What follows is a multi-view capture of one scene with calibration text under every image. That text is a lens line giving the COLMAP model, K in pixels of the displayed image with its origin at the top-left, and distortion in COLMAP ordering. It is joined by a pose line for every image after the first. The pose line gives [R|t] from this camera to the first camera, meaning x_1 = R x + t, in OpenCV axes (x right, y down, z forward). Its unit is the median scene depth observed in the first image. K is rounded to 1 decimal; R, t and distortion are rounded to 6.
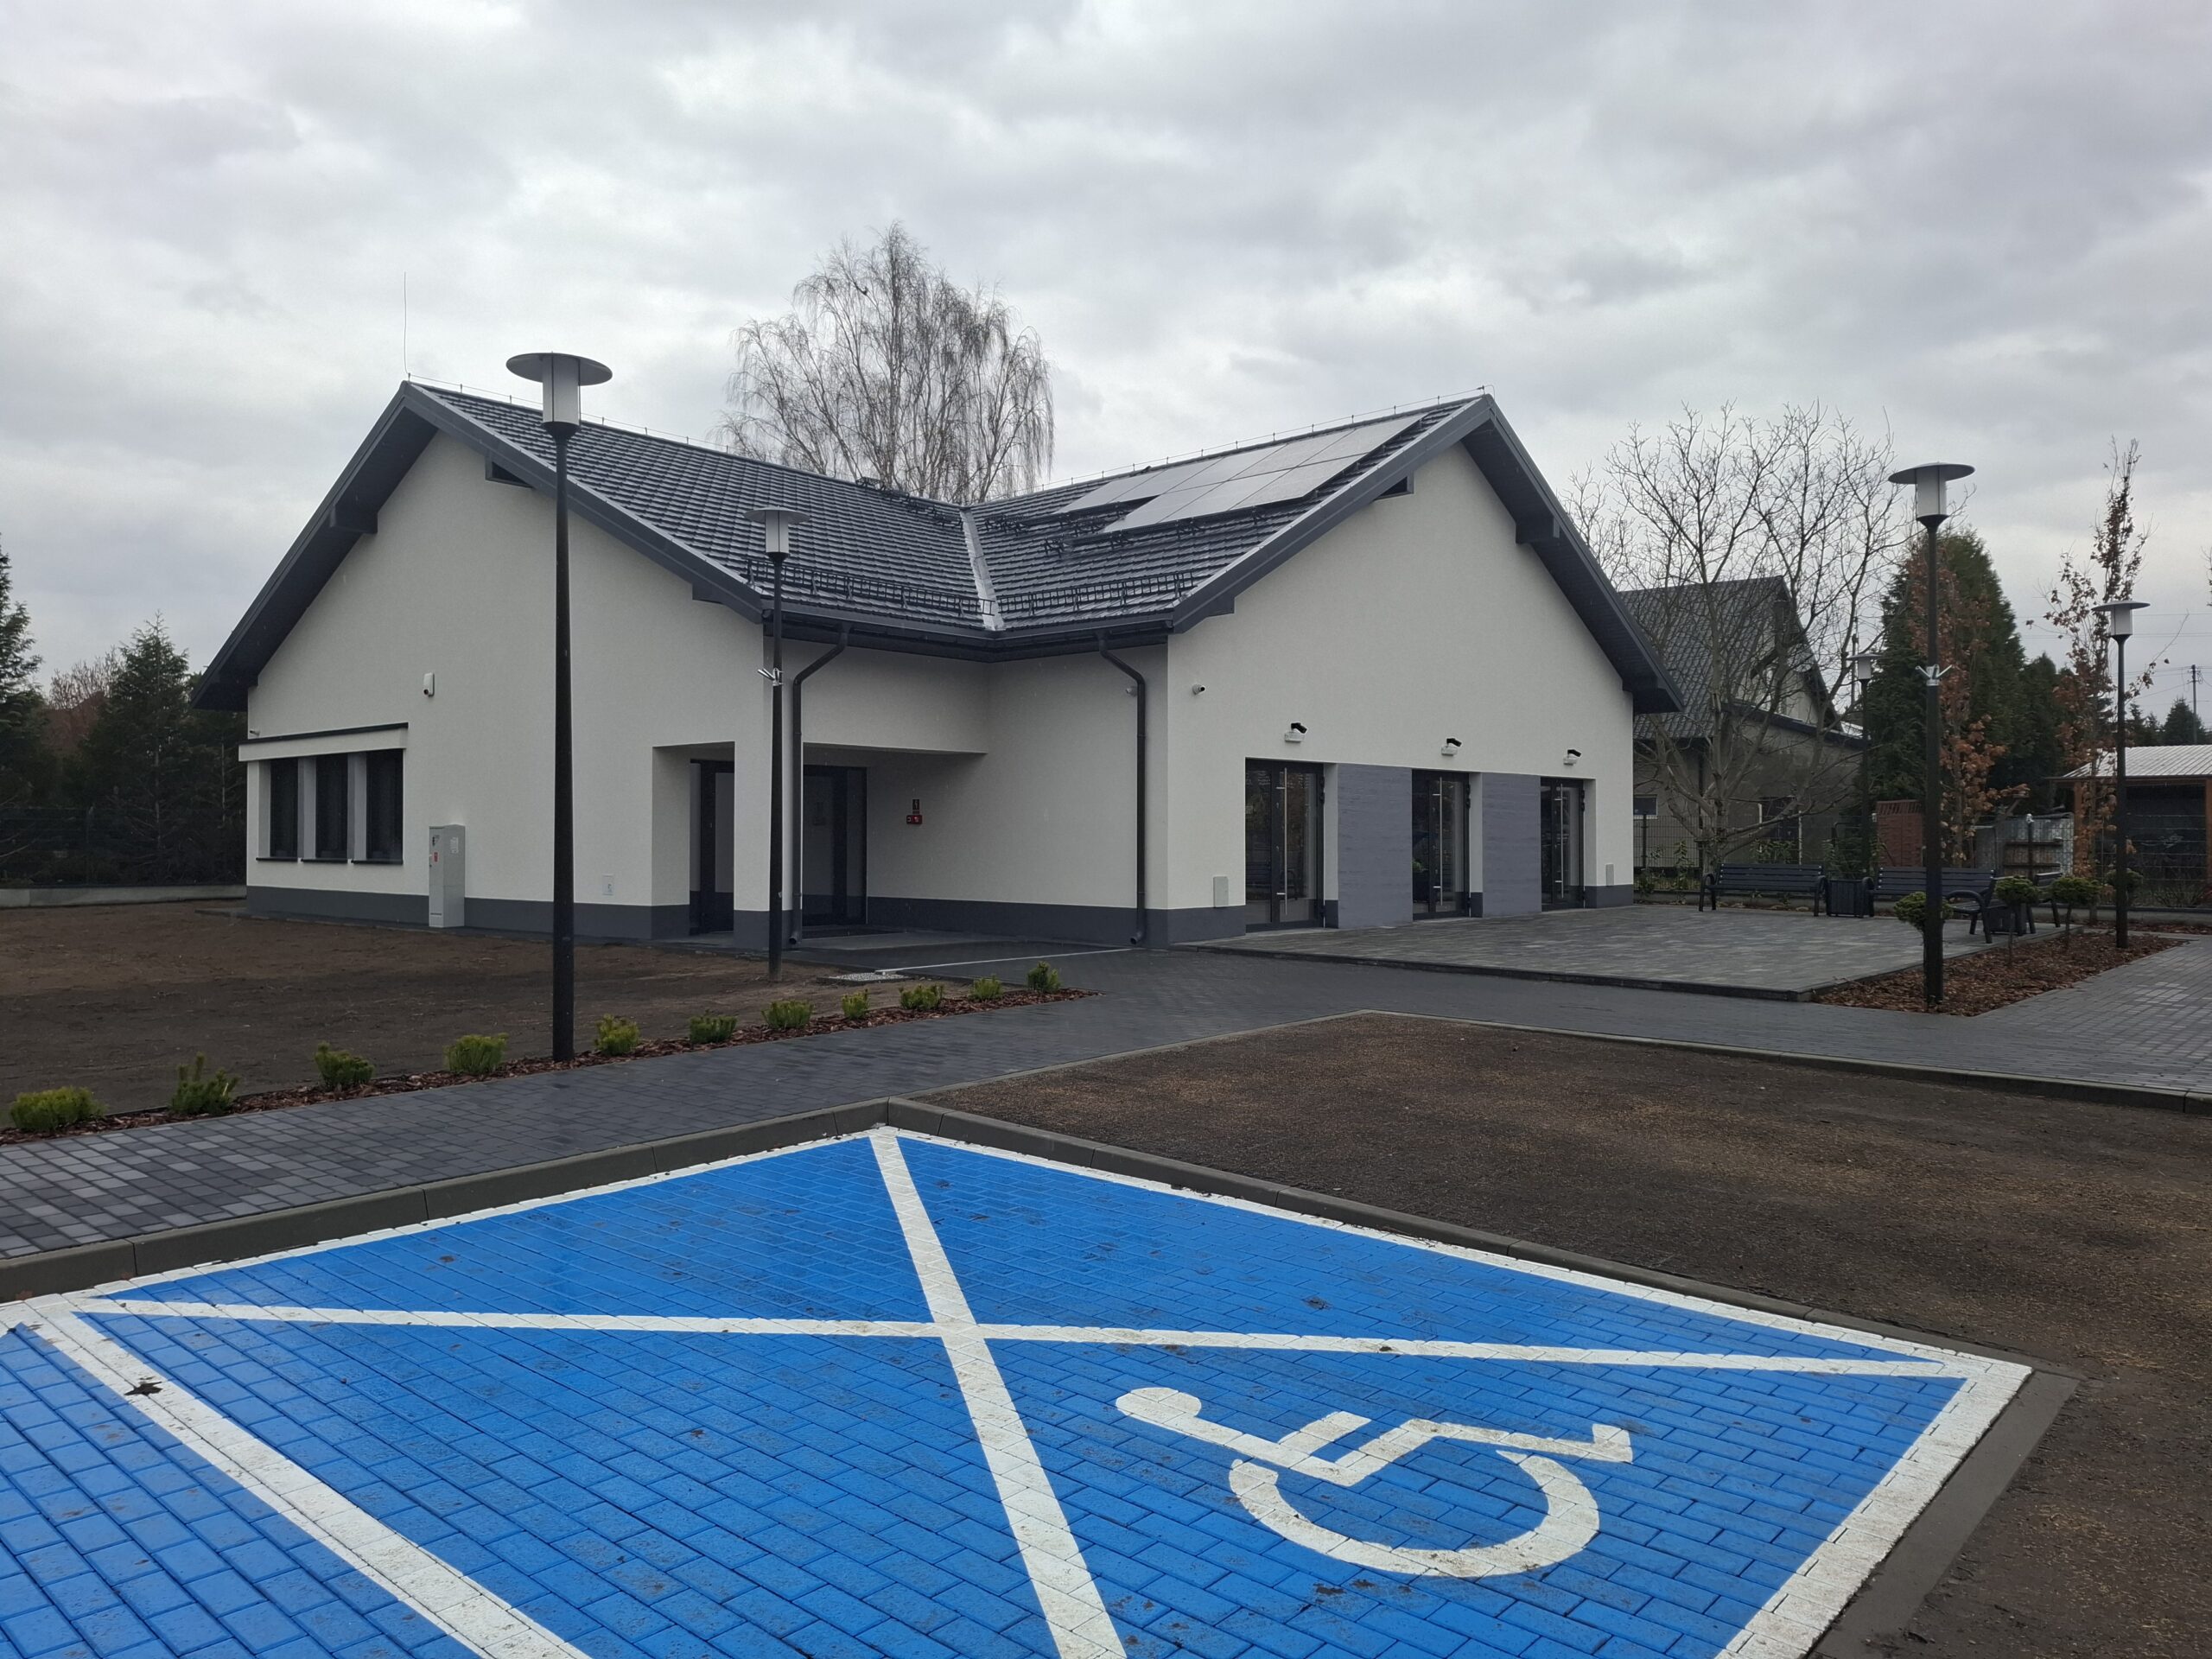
lens RADIAL K [[1546.9, 0, 1101.1], [0, 1546.9, 820.5], [0, 0, 1]] dist [0.006509, -0.001212]
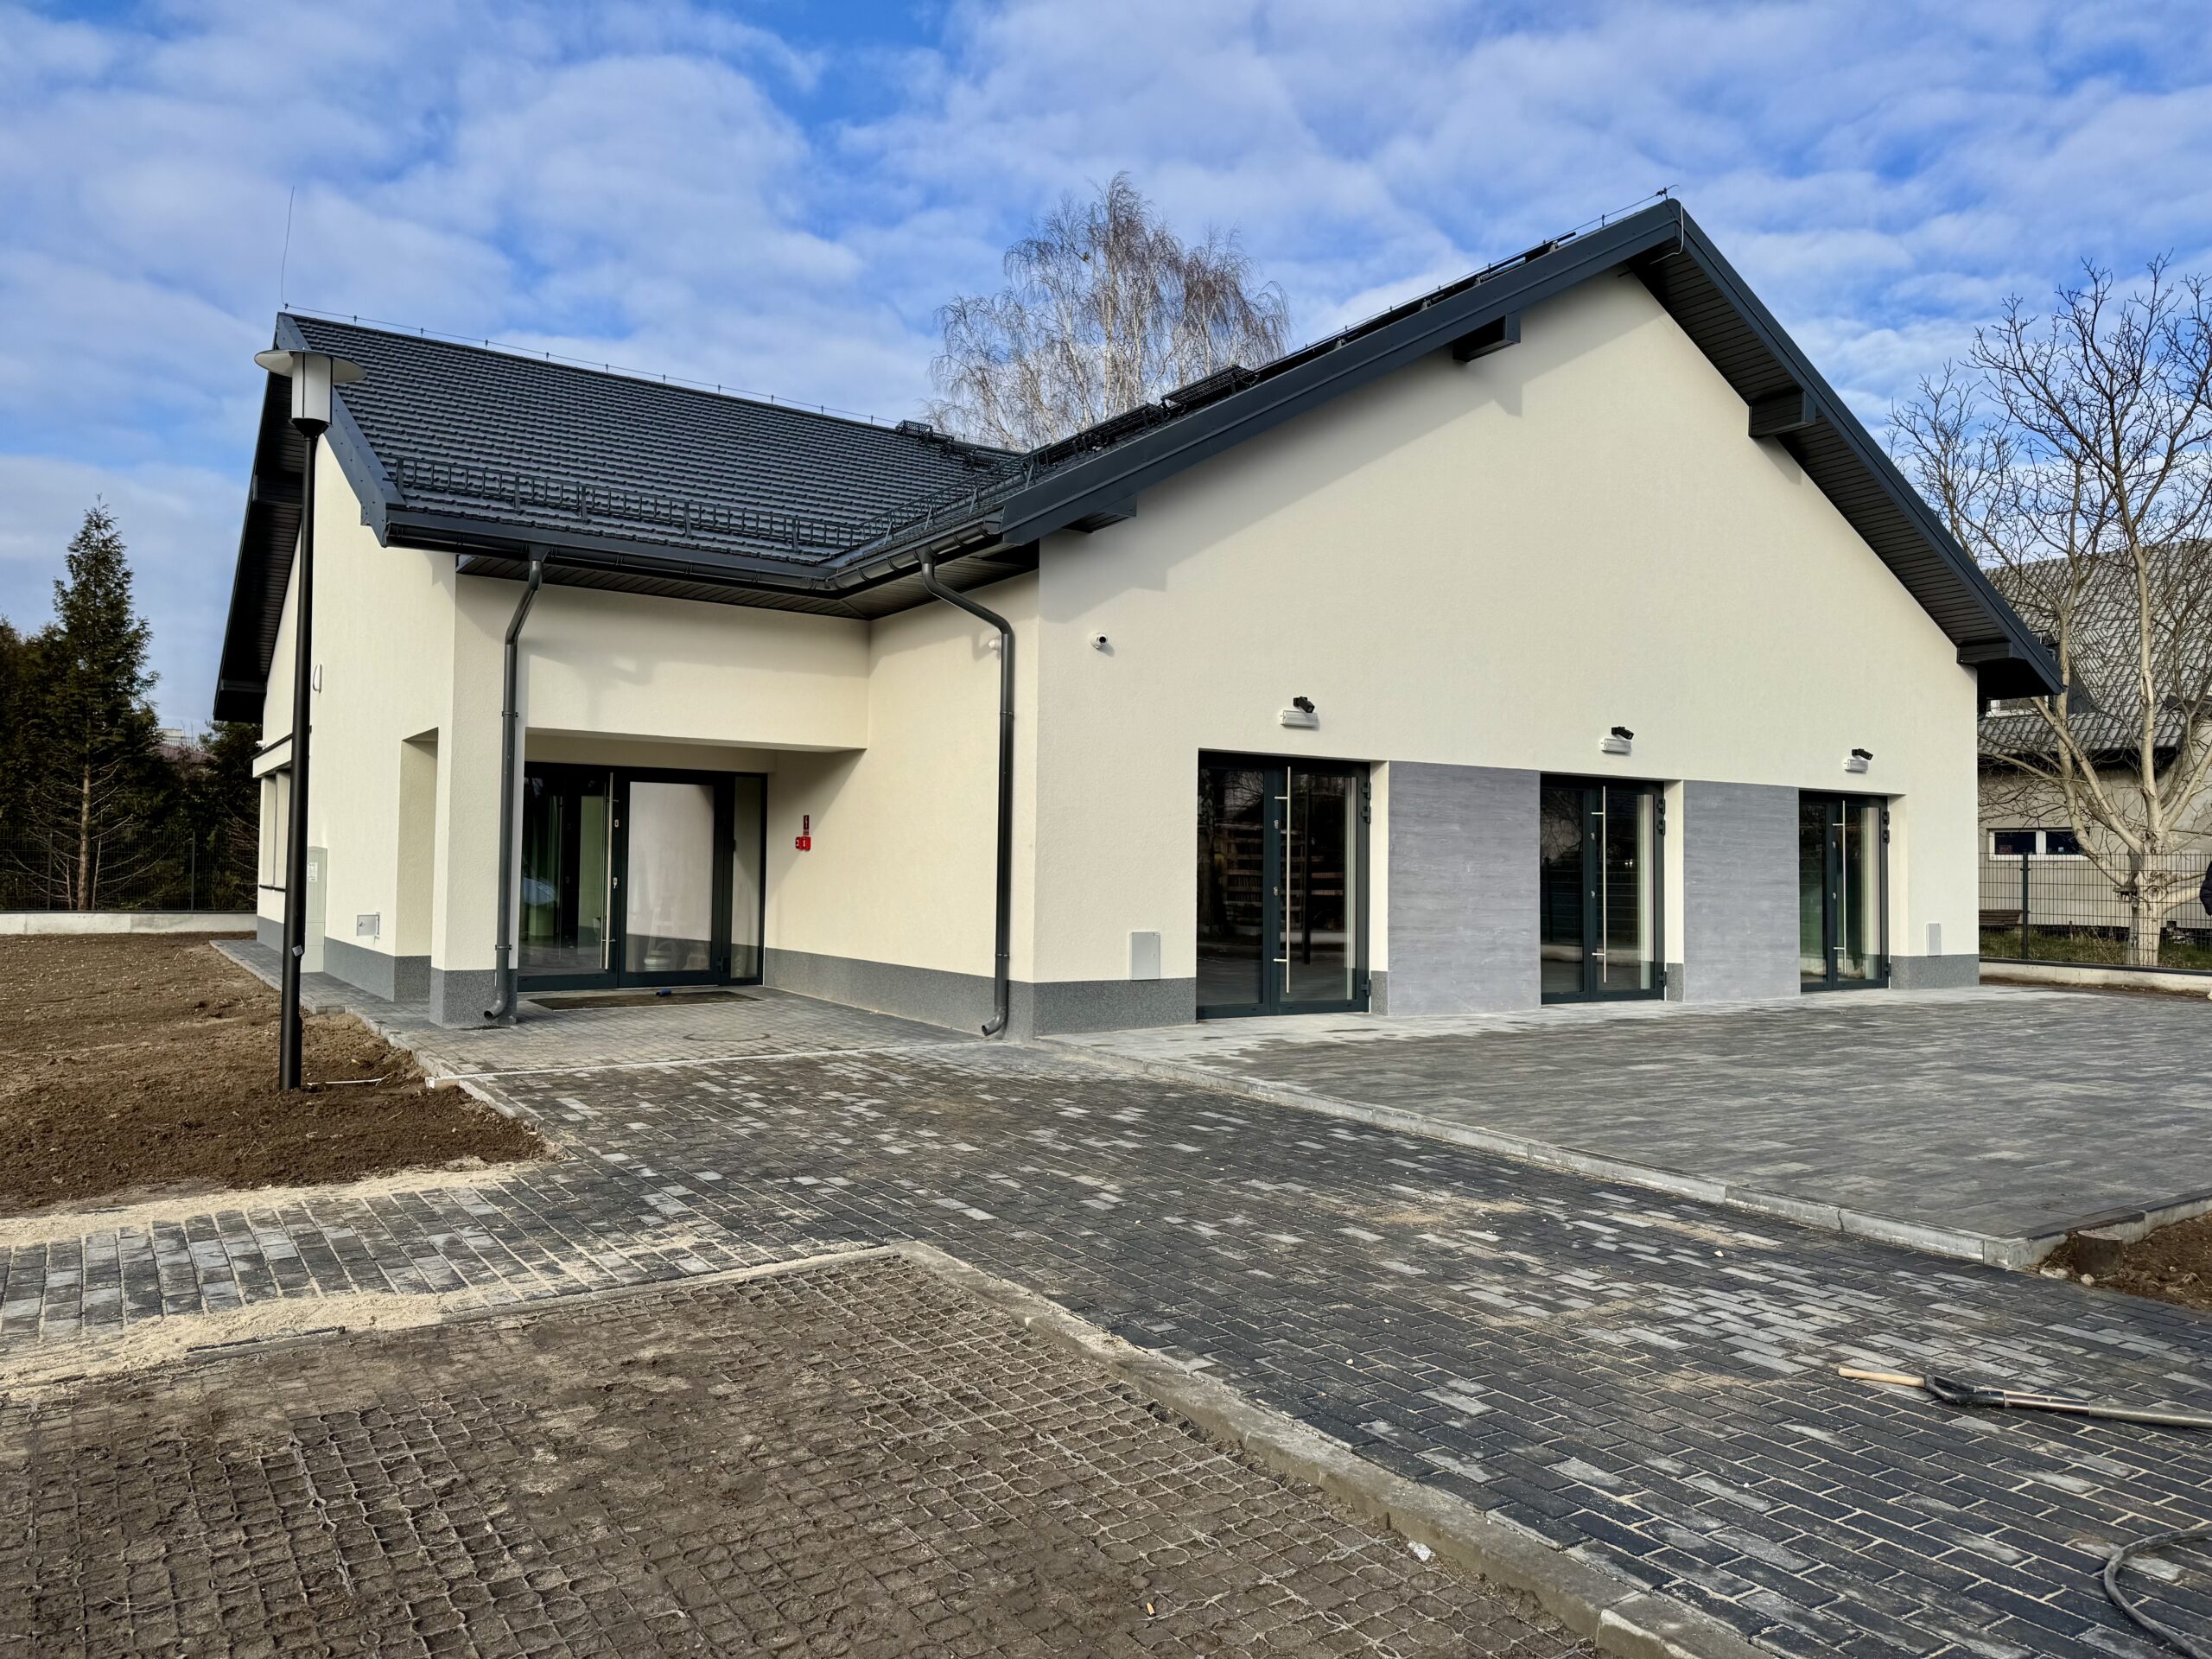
lens RADIAL K [[1540.6, 0, 1091.1], [0, 1540.6, 827.0], [0, 0, 1]] dist [0.026946, -0.000372]
pose [[0.960689, 0.003331, -0.277605, 0.191319], [-0.008960, 0.999779, -0.019011, 0.003876], [0.277481, 0.020751, 0.960507, 0.311680]]
